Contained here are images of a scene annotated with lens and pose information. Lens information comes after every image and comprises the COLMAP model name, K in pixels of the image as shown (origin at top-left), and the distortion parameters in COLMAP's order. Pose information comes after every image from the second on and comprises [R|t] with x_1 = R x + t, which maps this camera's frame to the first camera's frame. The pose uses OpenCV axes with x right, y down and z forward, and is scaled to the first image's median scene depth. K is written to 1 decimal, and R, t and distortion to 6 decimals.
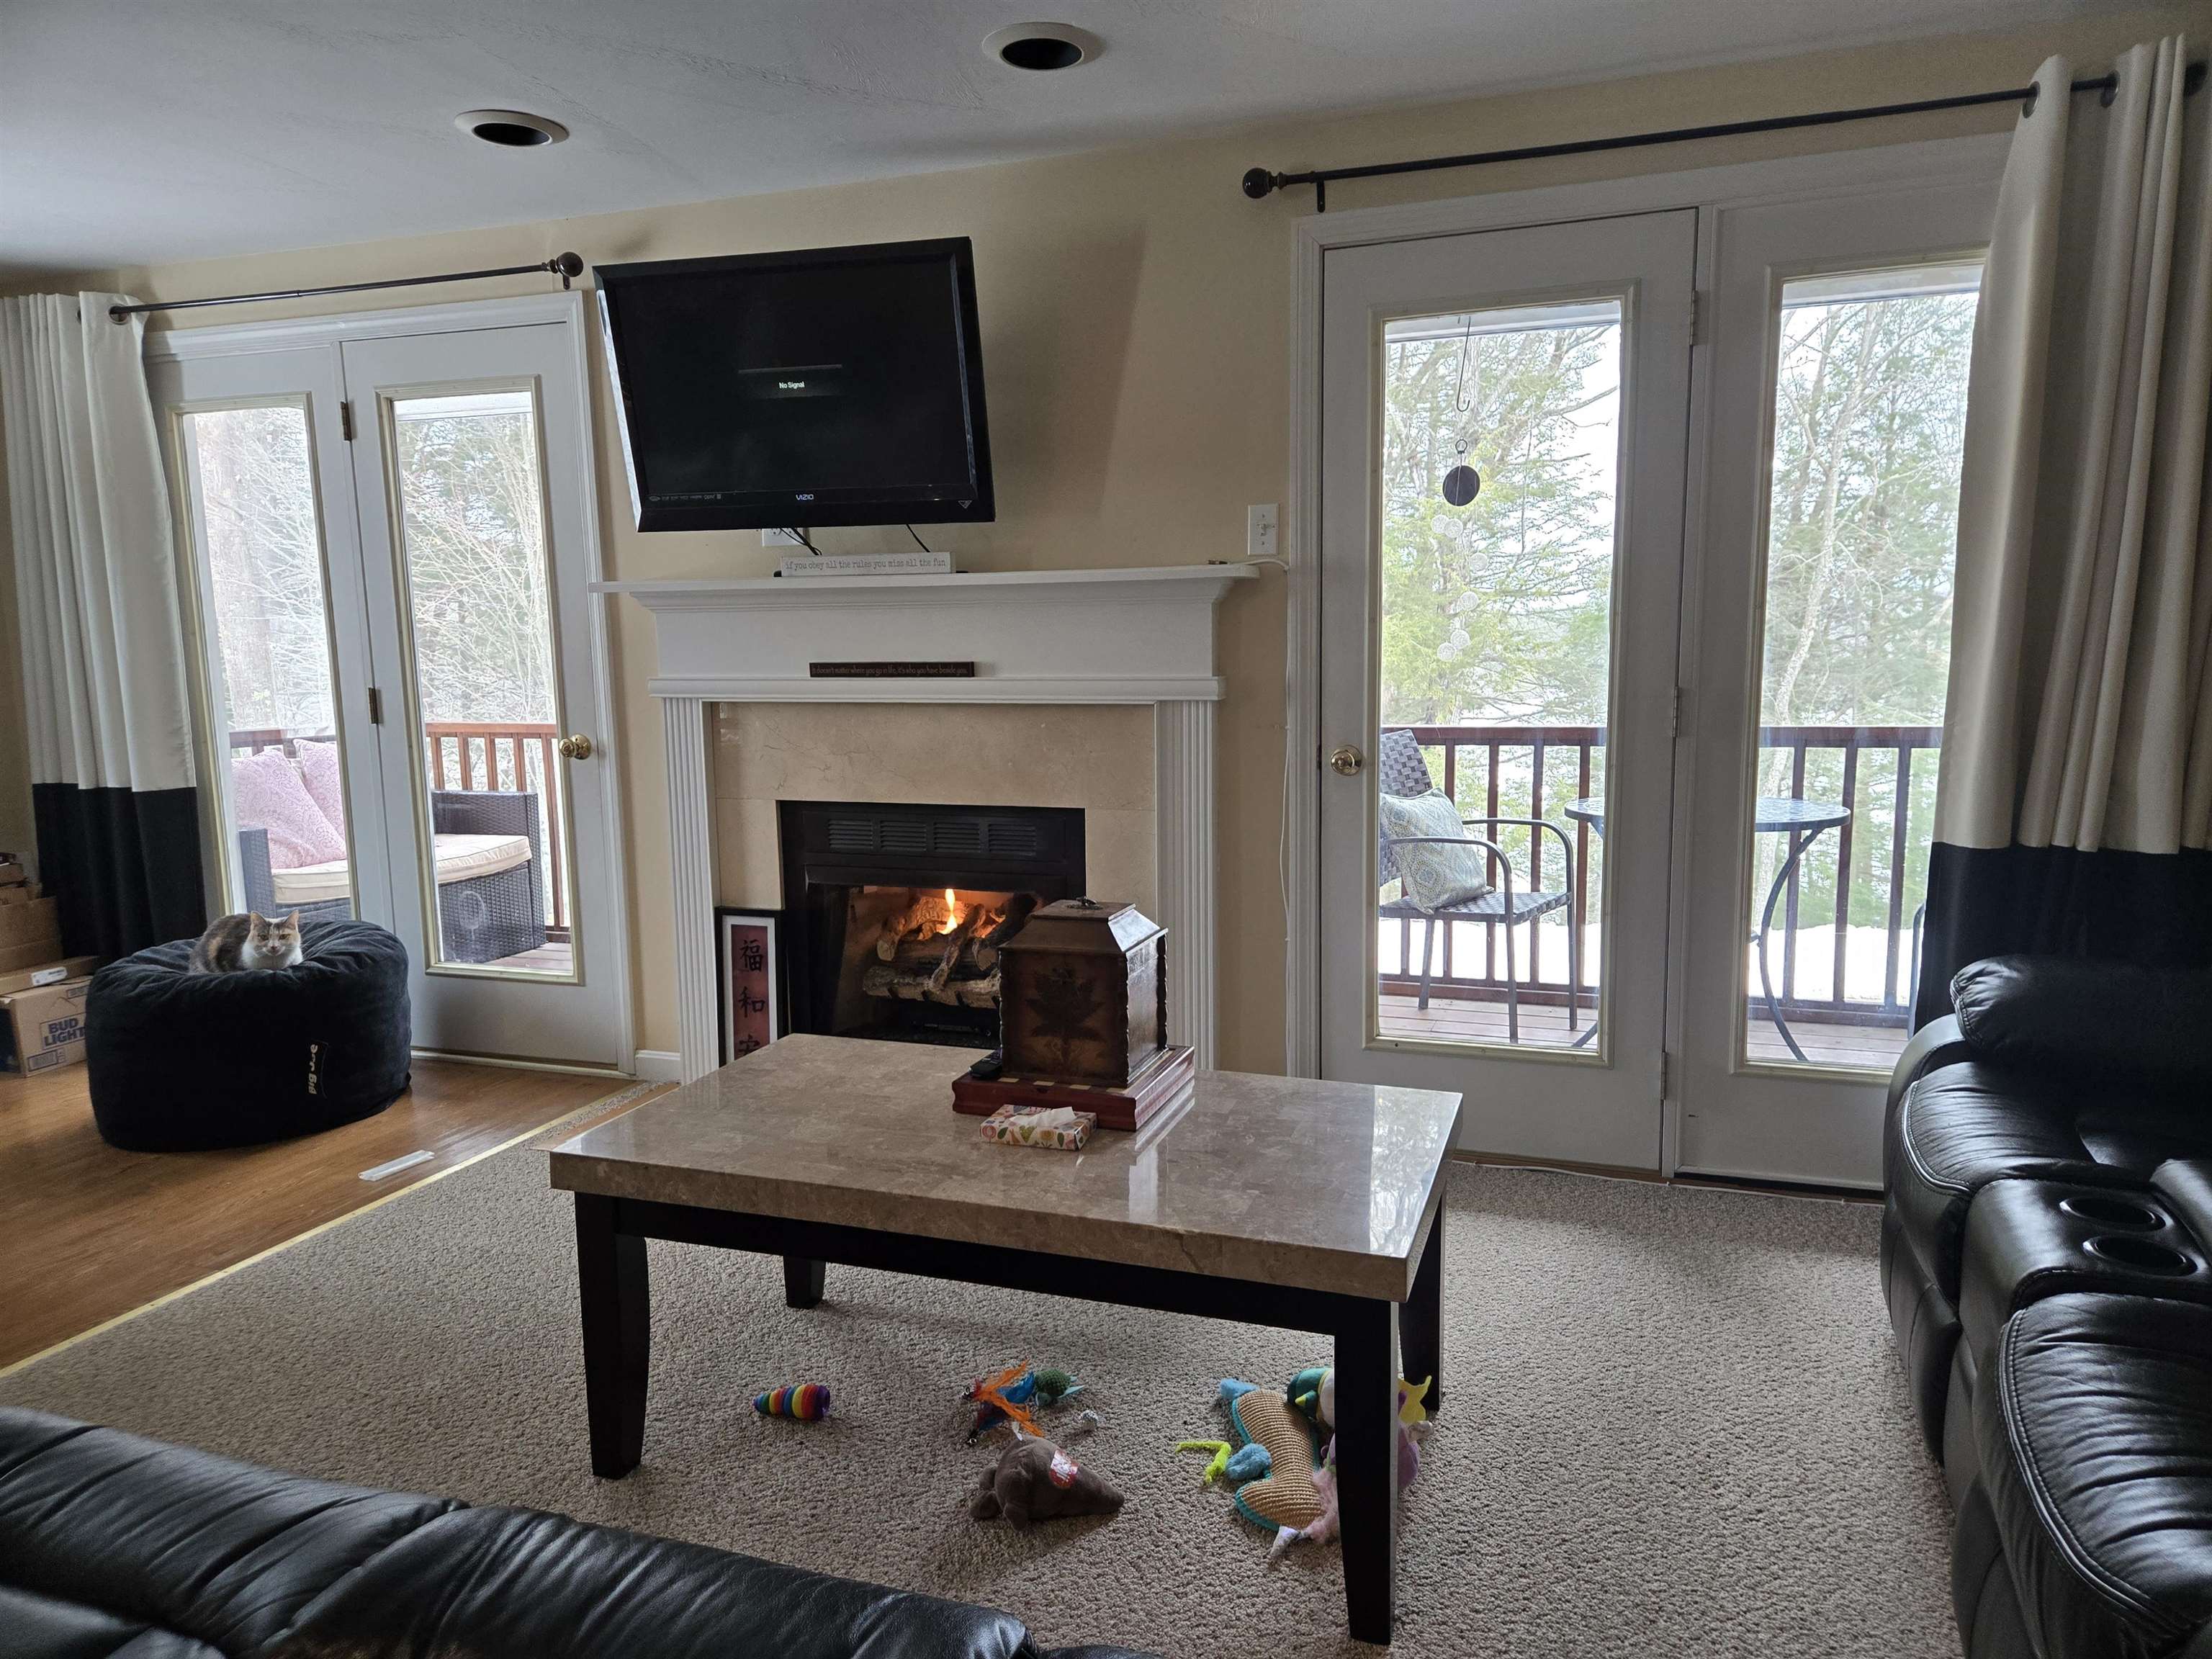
lens RADIAL K [[1459.8, 0, 1074.3], [0, 1459.8, 819.4], [0, 0, 1]] dist [0.076205, -0.076961]
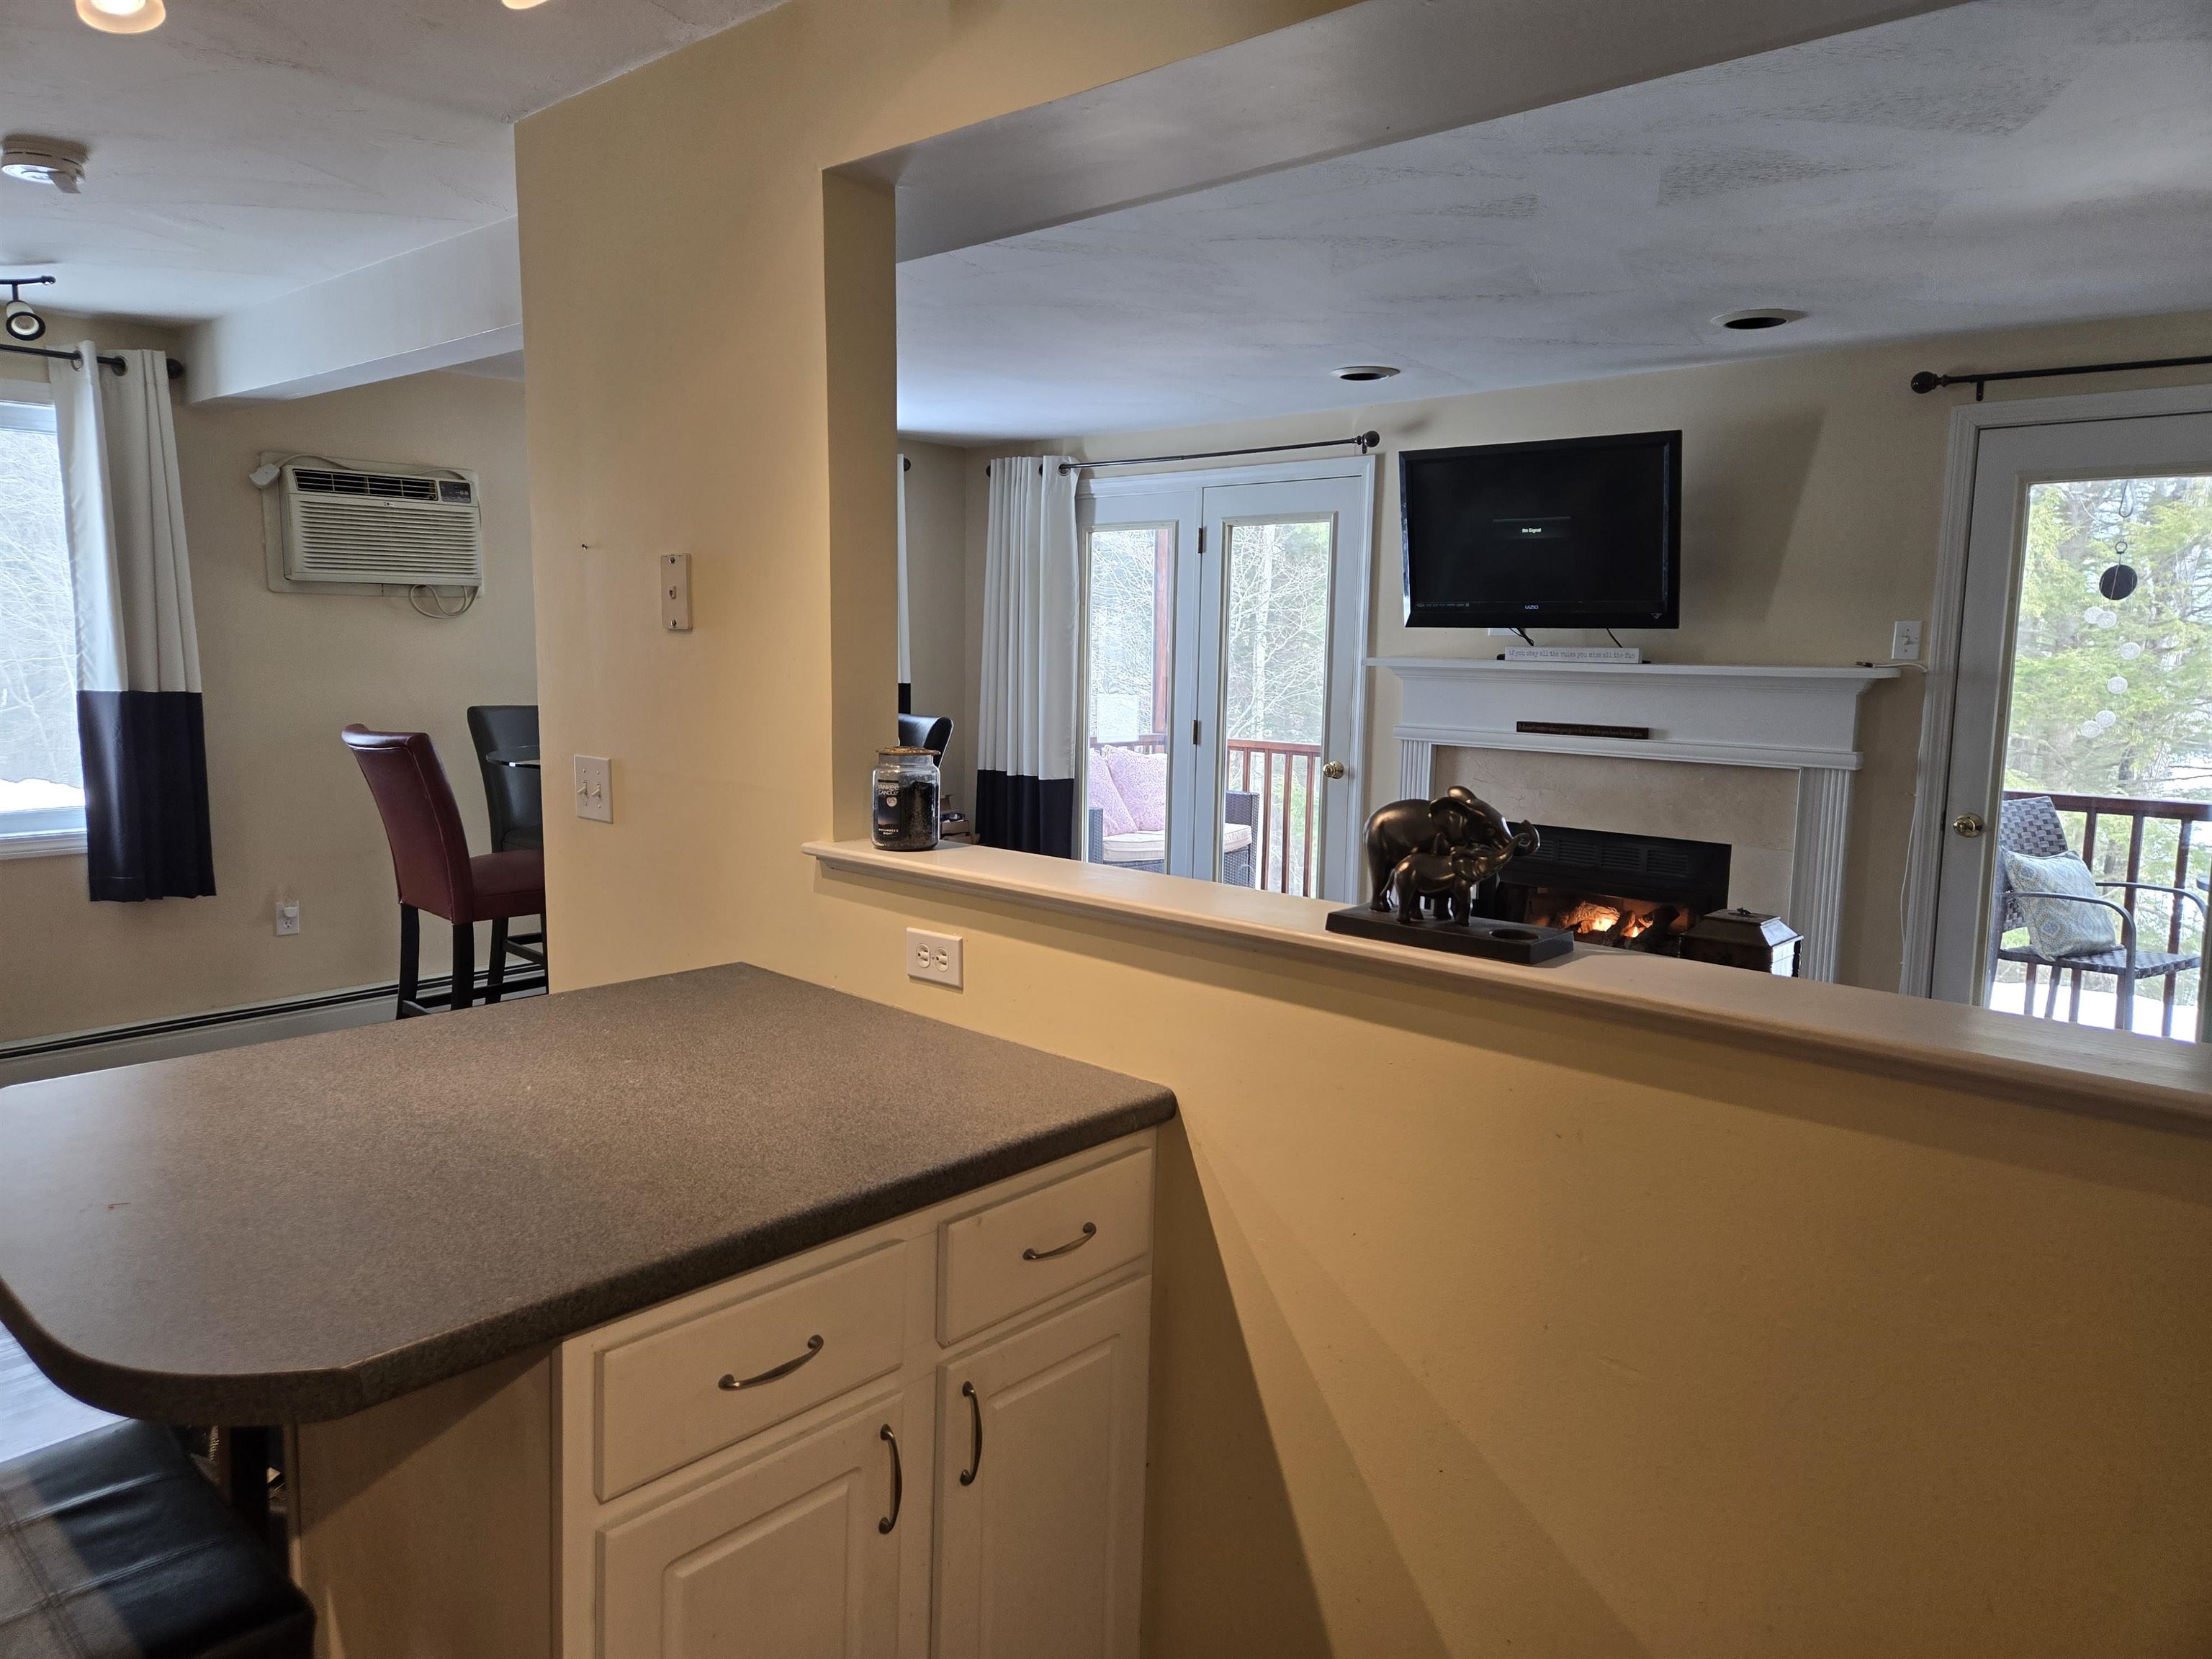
lens RADIAL K [[1459.8, 0, 1074.3], [0, 1459.8, 819.4], [0, 0, 1]] dist [0.076205, -0.076961]
pose [[0.924412, 0.078709, -0.373185, -0.040323], [-0.078064, 0.996806, 0.016867, -0.006095], [0.373321, 0.013540, 0.927603, -0.398638]]
